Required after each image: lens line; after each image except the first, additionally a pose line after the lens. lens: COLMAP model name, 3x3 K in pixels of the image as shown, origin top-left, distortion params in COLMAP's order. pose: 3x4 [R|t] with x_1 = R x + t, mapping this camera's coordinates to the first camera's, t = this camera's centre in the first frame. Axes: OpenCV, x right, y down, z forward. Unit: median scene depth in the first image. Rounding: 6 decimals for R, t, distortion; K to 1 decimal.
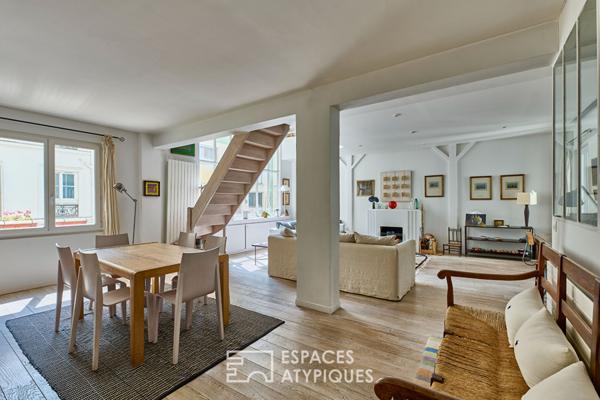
lens RADIAL K [[273.0, 0, 296.2], [0, 273.0, 204.1], [0, 0, 1]] dist [-0.004338, 0.000051]
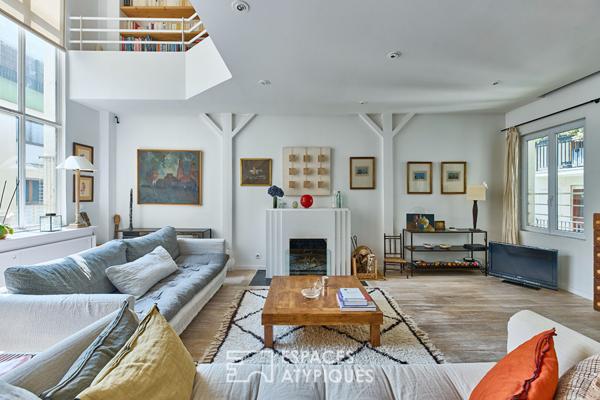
lens RADIAL K [[256.0, 0, 298.8], [0, 256.0, 197.8], [0, 0, 1]] dist [-0.004786, -0.000213]
pose [[0.818039, 0.004307, 0.575146, 0.016319], [0.000946, 0.999961, -0.008833, 0.000267], [-0.575161, 0.007769, 0.818003, 0.579958]]
